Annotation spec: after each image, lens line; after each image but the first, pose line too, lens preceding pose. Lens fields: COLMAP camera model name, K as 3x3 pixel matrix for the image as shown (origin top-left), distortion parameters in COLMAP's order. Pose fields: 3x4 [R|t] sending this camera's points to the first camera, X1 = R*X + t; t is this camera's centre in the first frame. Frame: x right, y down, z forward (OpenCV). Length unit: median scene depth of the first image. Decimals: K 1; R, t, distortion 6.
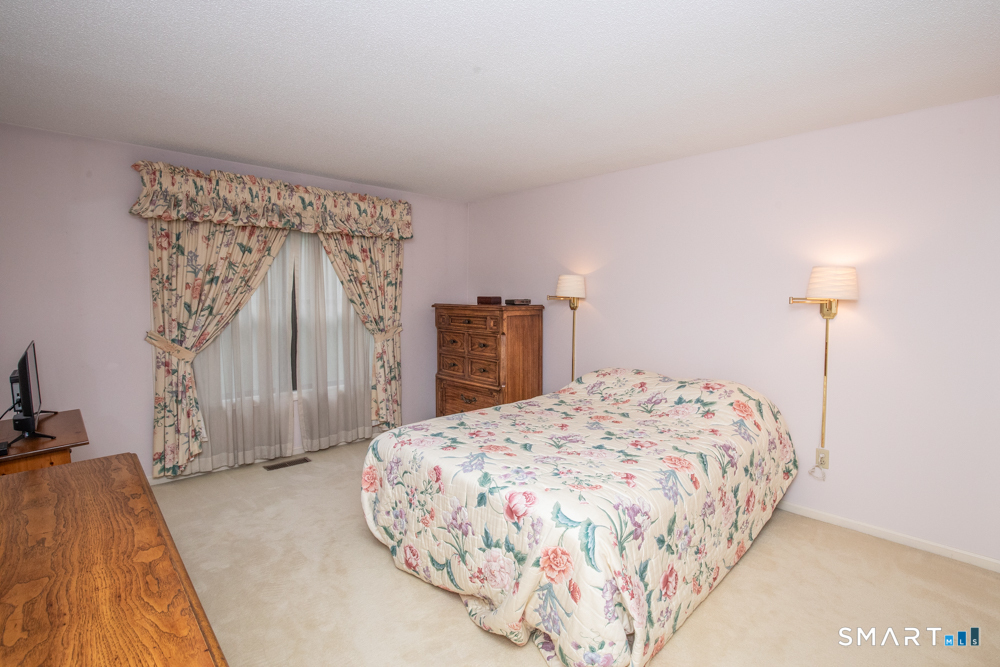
lens RADIAL K [[452.3, 0, 500.0], [0, 452.3, 333.5], [0, 0, 1]] dist [-0.036664, 0.005966]
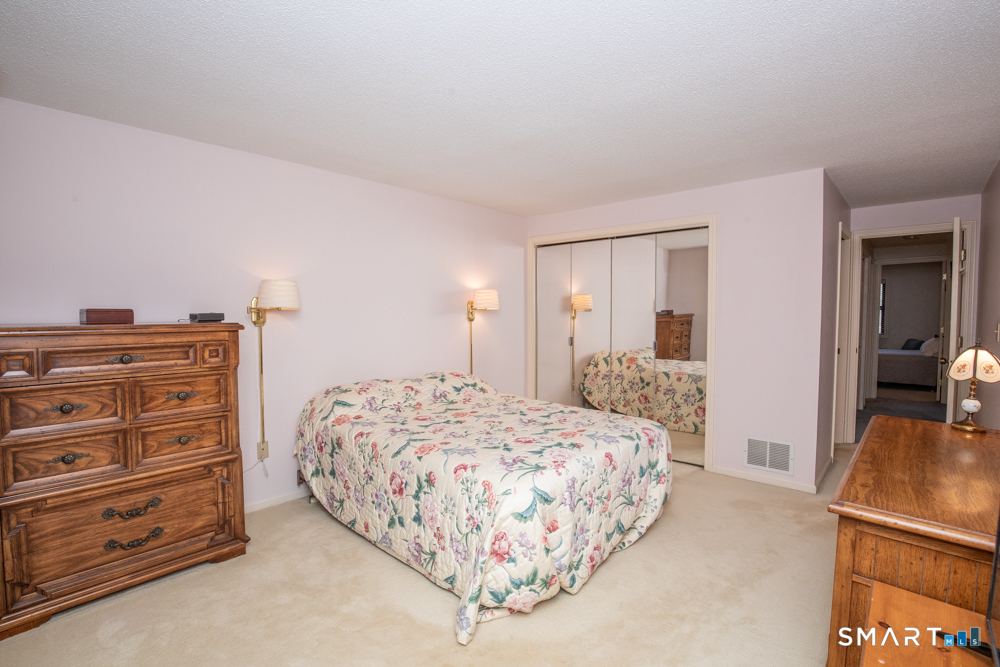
lens RADIAL K [[459.5, 0, 496.9], [0, 459.5, 333.4], [0, 0, 1]] dist [-0.037377, 0.008380]
pose [[-0.054800, -0.048115, 0.997337, -1.173656], [0.079069, 0.995493, 0.052370, -0.093237], [-0.995362, 0.081729, -0.050749, 1.189503]]
